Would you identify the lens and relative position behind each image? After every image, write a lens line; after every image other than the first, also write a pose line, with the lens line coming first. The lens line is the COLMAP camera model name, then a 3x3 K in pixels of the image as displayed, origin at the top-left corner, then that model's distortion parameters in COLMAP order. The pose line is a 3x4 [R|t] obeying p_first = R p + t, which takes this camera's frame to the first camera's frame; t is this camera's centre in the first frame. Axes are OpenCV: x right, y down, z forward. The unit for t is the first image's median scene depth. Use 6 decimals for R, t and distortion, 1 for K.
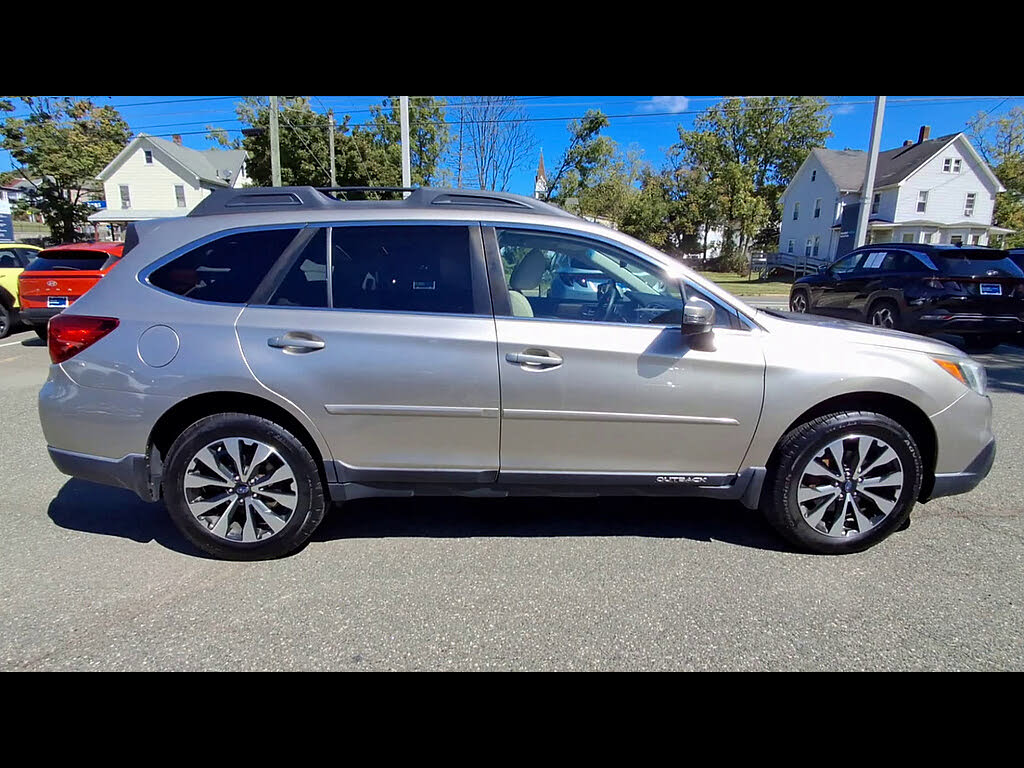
lens RADIAL K [[564.9, 0, 489.2], [0, 564.9, 396.9], [0, 0, 1]] dist [-0.019653, -0.001099]
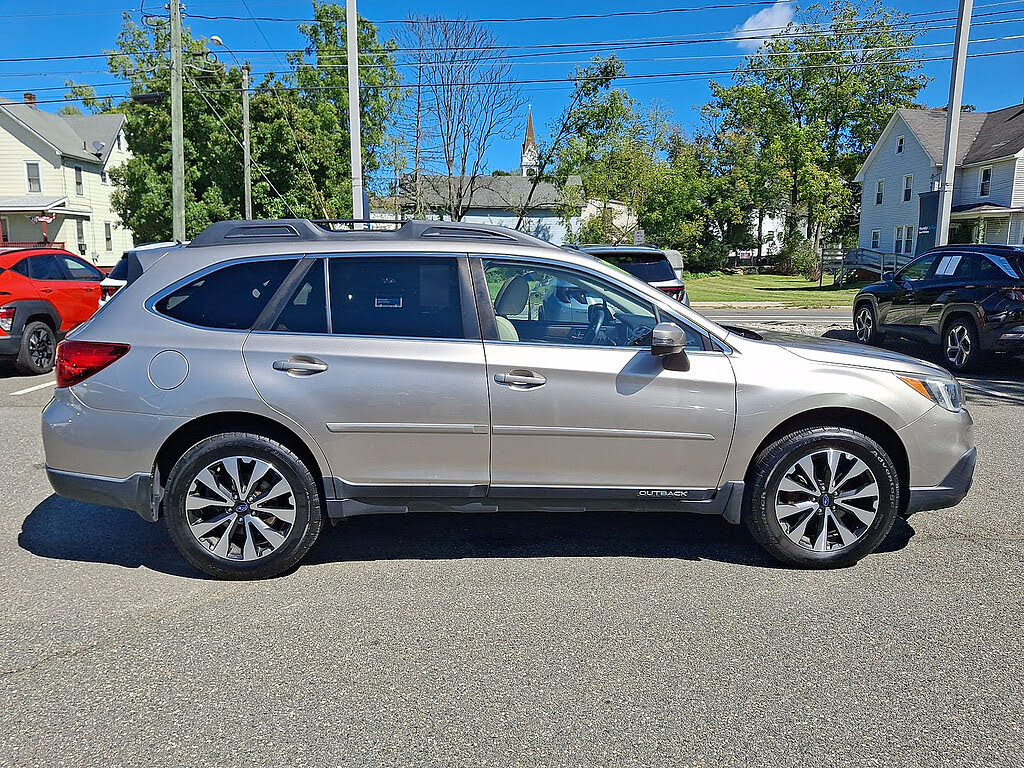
lens RADIAL K [[805.6, 0, 511.6], [0, 805.6, 401.1], [0, 0, 1]] dist [0.047755, -0.142547]
pose [[0.997930, -0.012264, 0.063129, -0.033092], [0.016336, 0.997791, -0.064397, 0.069482], [-0.062200, 0.065295, 0.995926, -0.507449]]
